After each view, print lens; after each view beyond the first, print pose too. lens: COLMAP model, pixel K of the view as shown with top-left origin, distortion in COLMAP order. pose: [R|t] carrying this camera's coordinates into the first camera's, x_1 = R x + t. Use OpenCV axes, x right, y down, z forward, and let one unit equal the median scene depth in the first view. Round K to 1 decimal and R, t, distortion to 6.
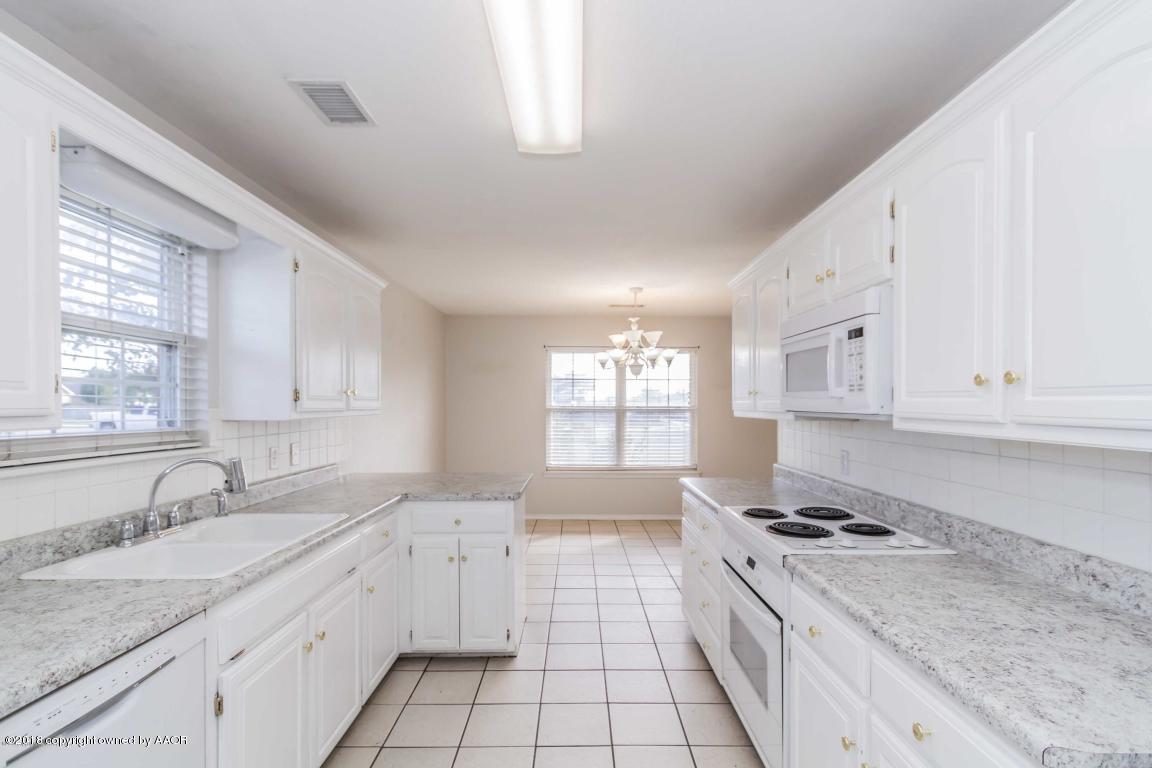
lens RADIAL K [[539.9, 0, 578.0], [0, 539.9, 414.7], [0, 0, 1]] dist [0.001093, -0.000312]
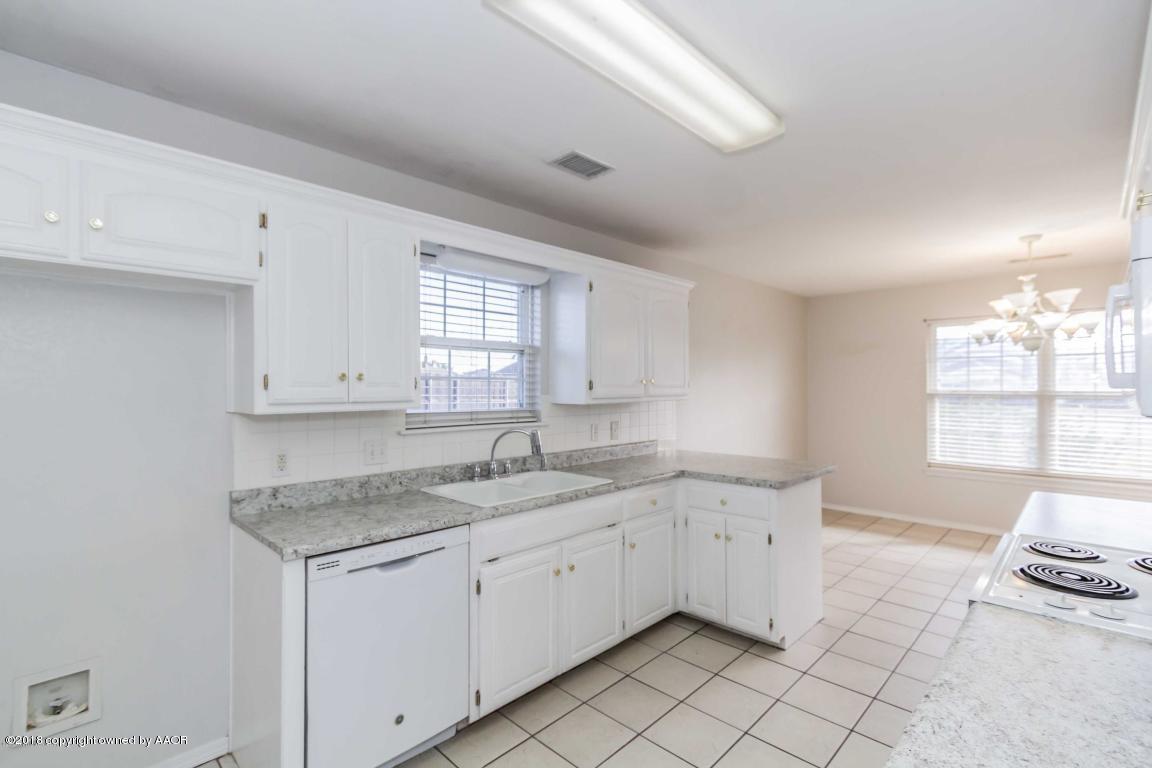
lens RADIAL K [[527.7, 0, 578.9], [0, 527.7, 389.7], [0, 0, 1]] dist [0.000154, -0.000338]
pose [[0.714258, 0.000677, -0.699882, 0.403492], [-0.009444, 0.999918, -0.008671, -0.015400], [0.699819, 0.012802, 0.714205, 0.074019]]
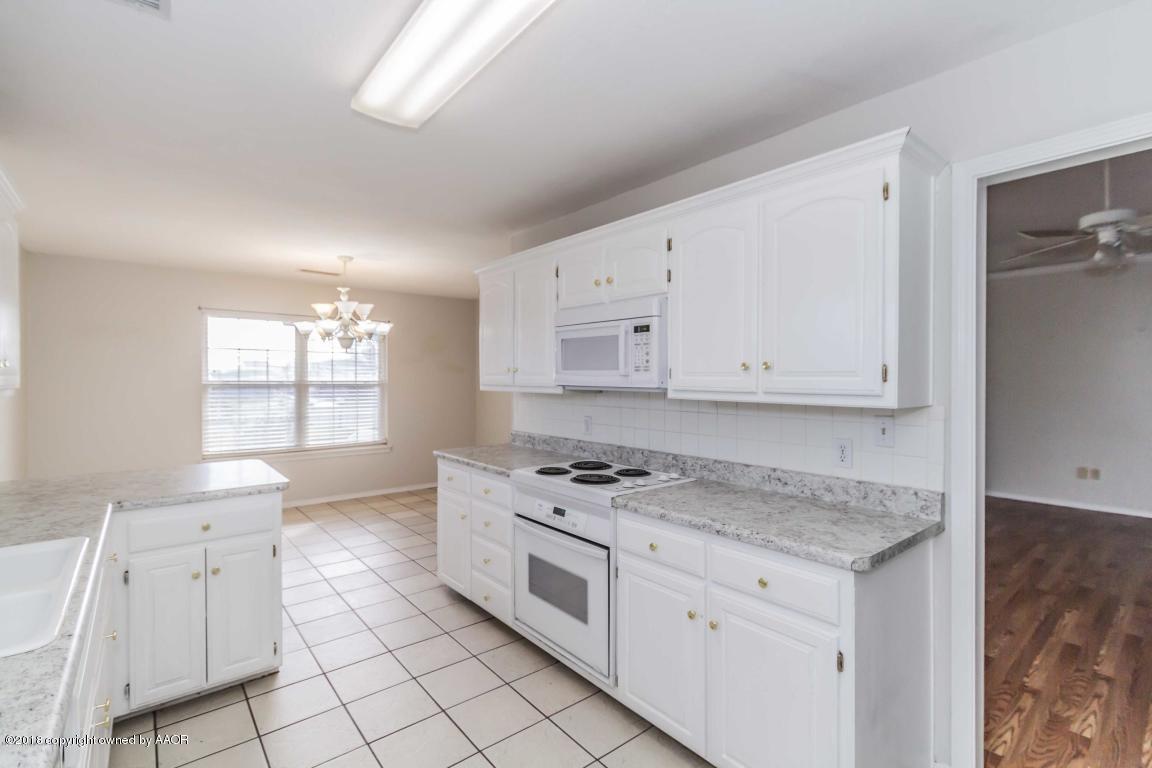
lens RADIAL K [[527.7, 0, 578.9], [0, 527.7, 389.7], [0, 0, 1]] dist [0.000154, -0.000338]
pose [[0.773785, -0.013701, 0.633300, -0.385400], [0.011506, 0.999905, 0.007574, -0.007176], [-0.633344, 0.001426, 0.773869, 0.056569]]
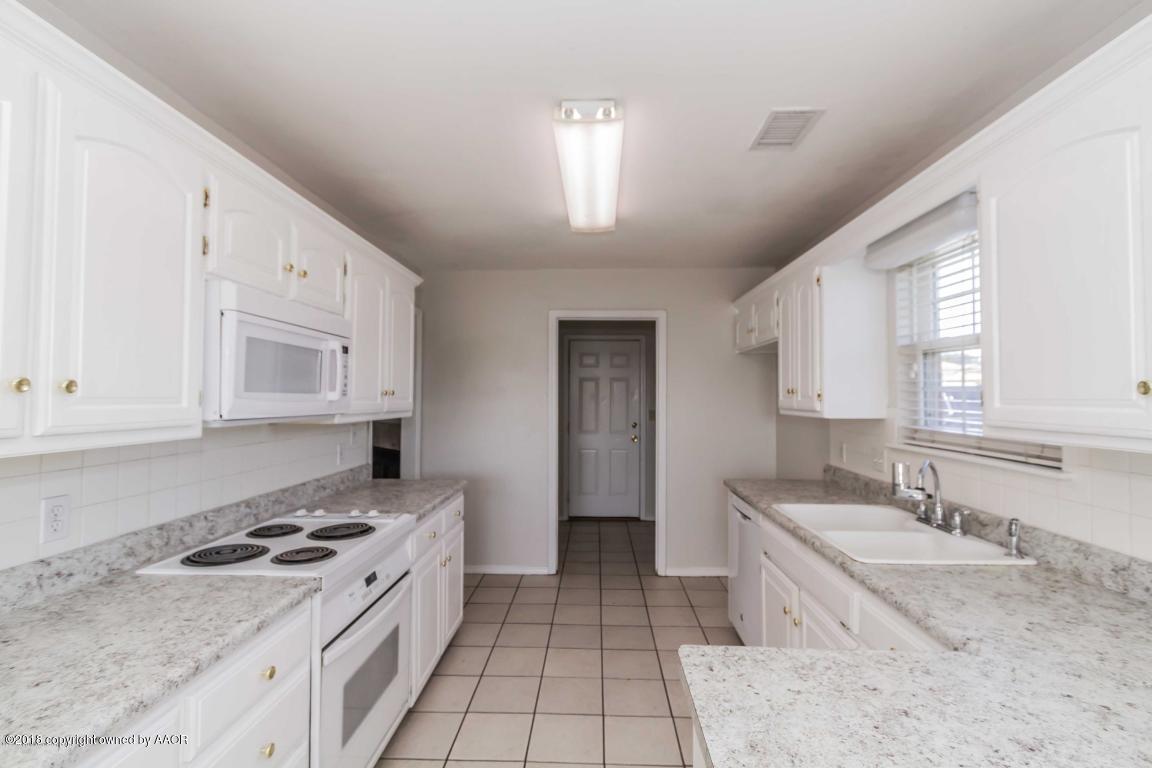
lens RADIAL K [[527.7, 0, 578.9], [0, 527.7, 389.7], [0, 0, 1]] dist [0.000154, -0.000338]
pose [[-0.999239, -0.000701, 0.039001, -0.070146], [-0.000396, 0.999969, 0.007829, -0.056935], [-0.039005, 0.007808, -0.999209, 1.864266]]
